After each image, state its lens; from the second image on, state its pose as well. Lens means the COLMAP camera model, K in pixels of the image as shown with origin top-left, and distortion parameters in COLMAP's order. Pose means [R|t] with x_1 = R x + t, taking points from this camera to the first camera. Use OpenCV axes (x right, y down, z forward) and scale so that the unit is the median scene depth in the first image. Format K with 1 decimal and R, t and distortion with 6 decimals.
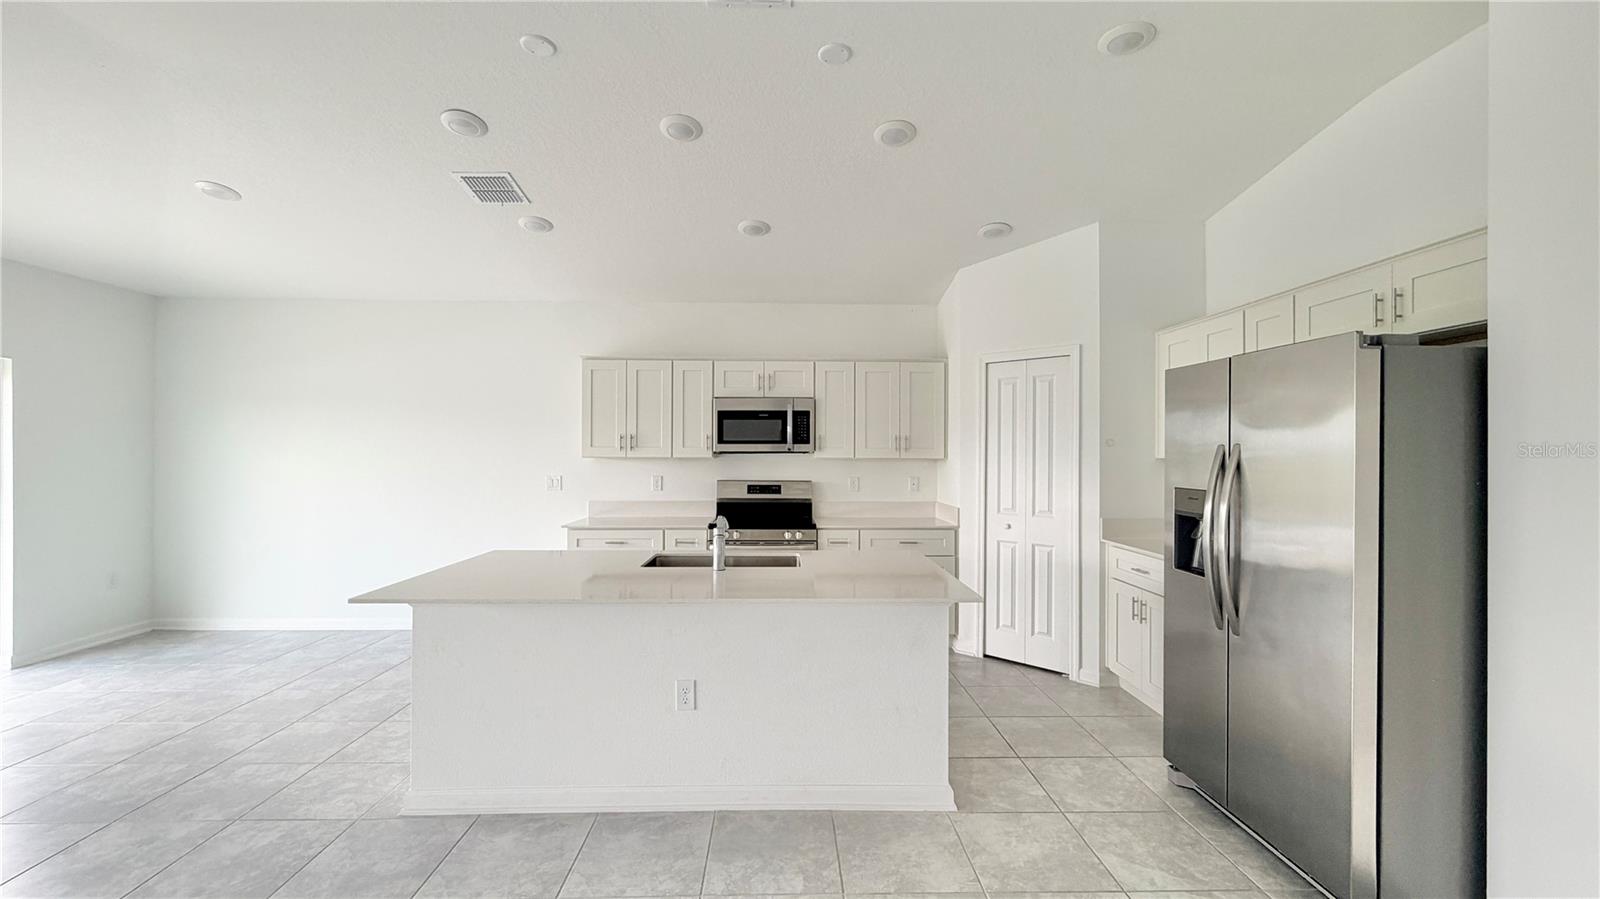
lens RADIAL K [[638.6, 0, 797.8], [0, 638.6, 449.7], [0, 0, 1]] dist [-0.000107, -0.000171]
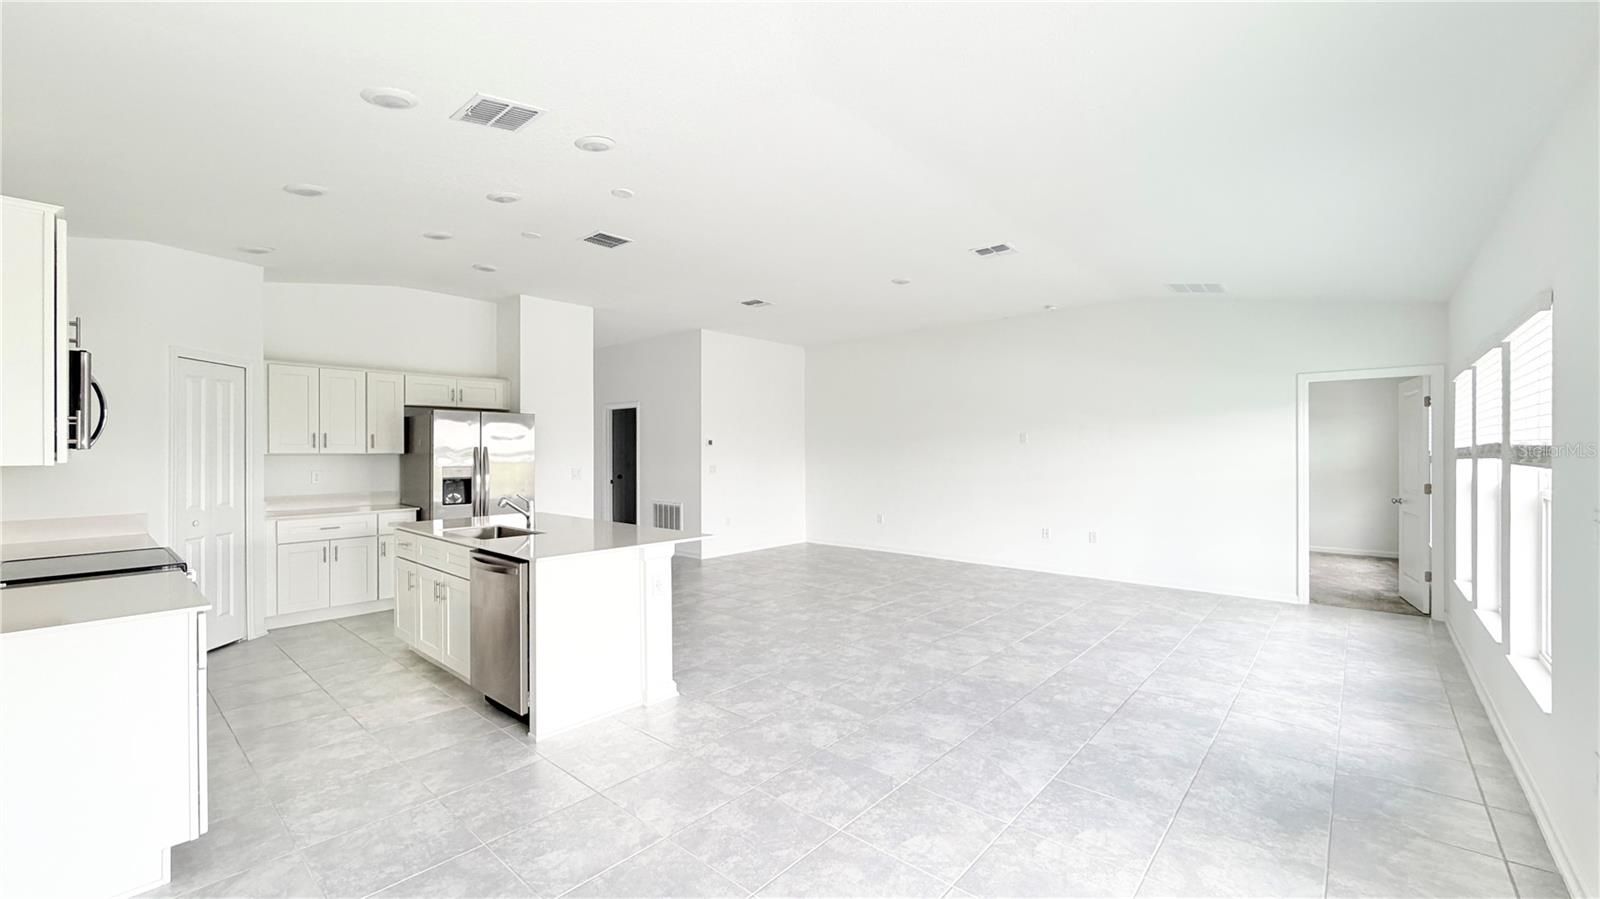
lens RADIAL K [[638.6, 0, 797.8], [0, 638.6, 449.7], [0, 0, 1]] dist [-0.000107, -0.000171]
pose [[-0.730820, -0.001246, 0.682569, -0.953720], [-0.003612, 0.999991, -0.002041, 0.002014], [-0.682561, -0.003957, -0.730818, 0.984279]]
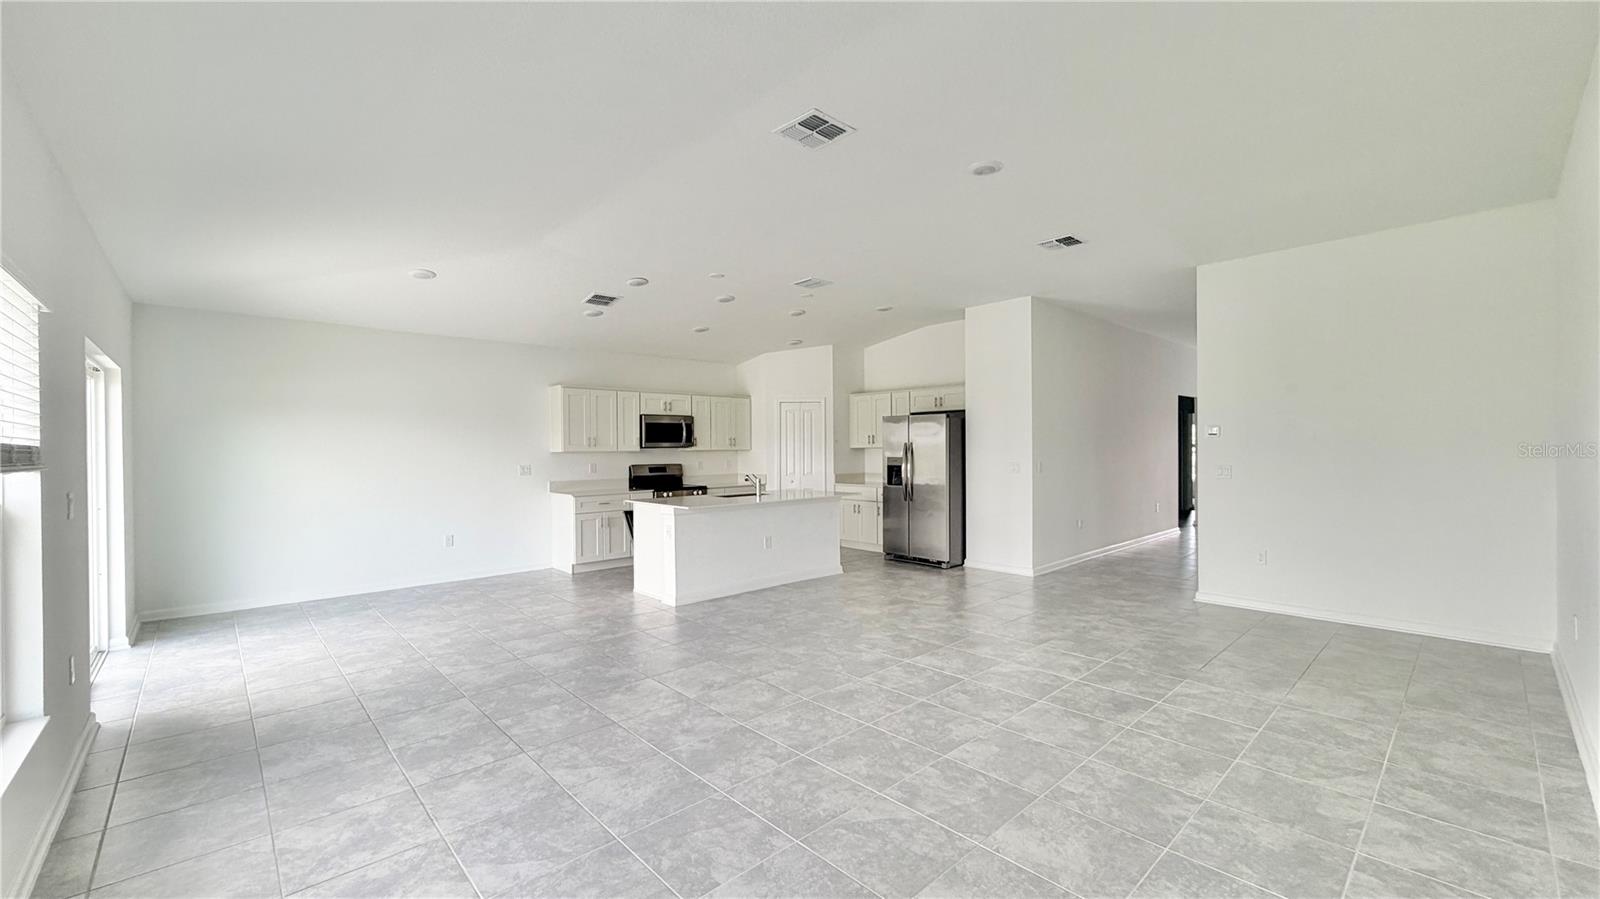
lens RADIAL K [[638.6, 0, 797.8], [0, 638.6, 449.7], [0, 0, 1]] dist [-0.000107, -0.000171]
pose [[0.751674, -0.010989, 0.659443, -0.928731], [0.007117, 0.999938, 0.008551, -0.001947], [-0.659496, -0.001734, 0.751706, -0.519088]]
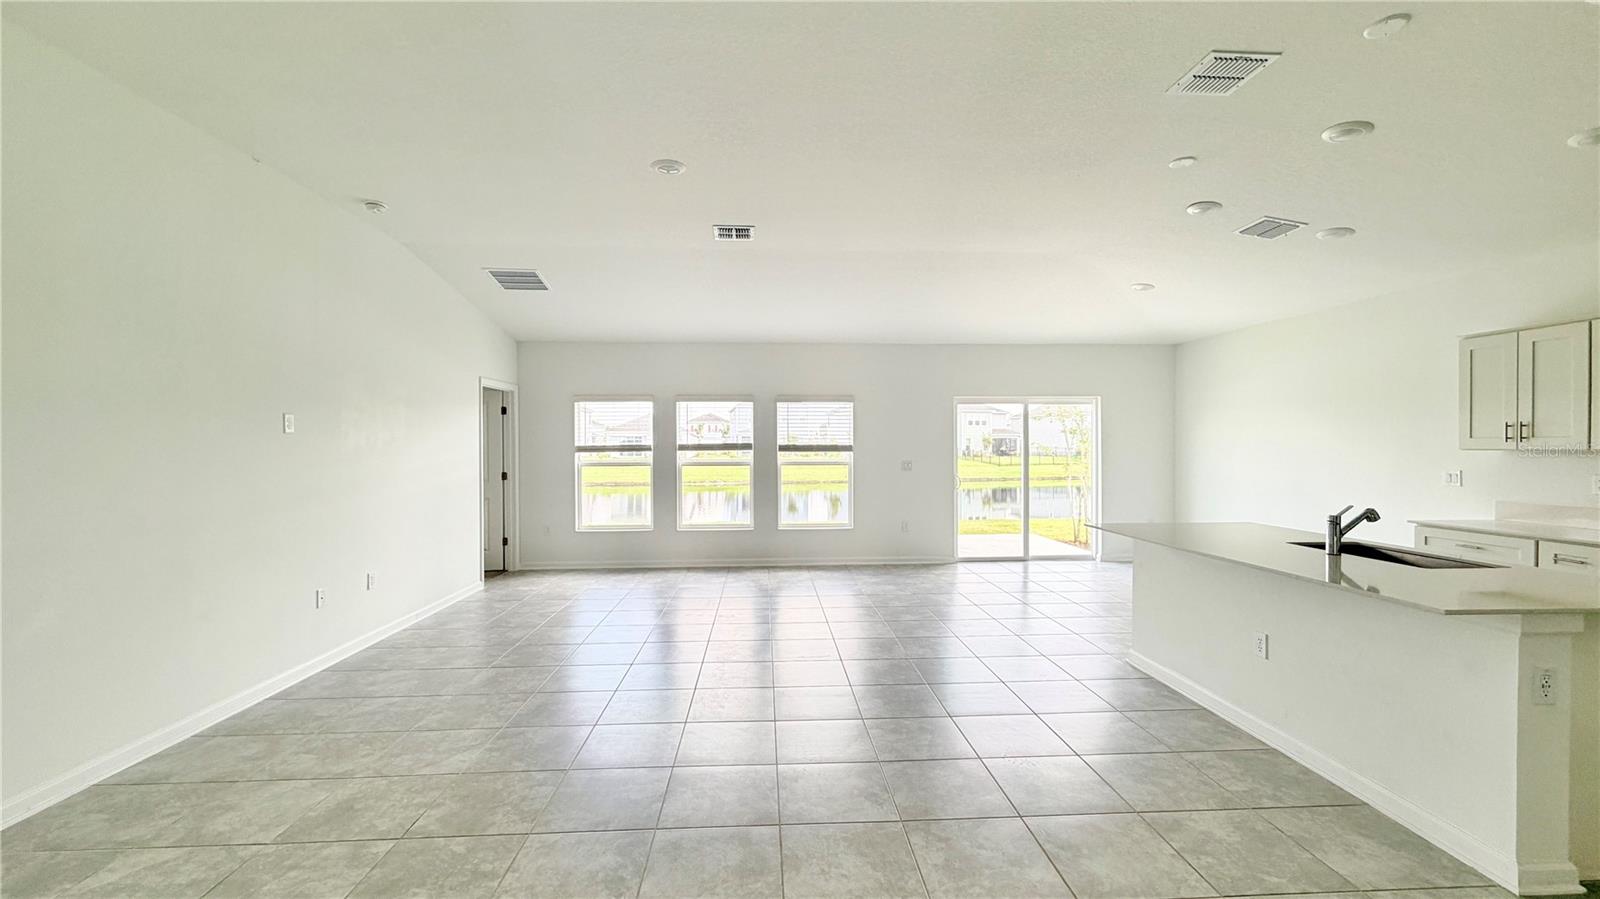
lens RADIAL K [[638.6, 0, 797.8], [0, 638.6, 449.7], [0, 0, 1]] dist [-0.000107, -0.000171]
pose [[0.028014, 0.001480, -0.999606, 0.536448], [0.007019, 0.999974, 0.001677, 0.003698], [0.999583, -0.007063, 0.028003, 0.048379]]
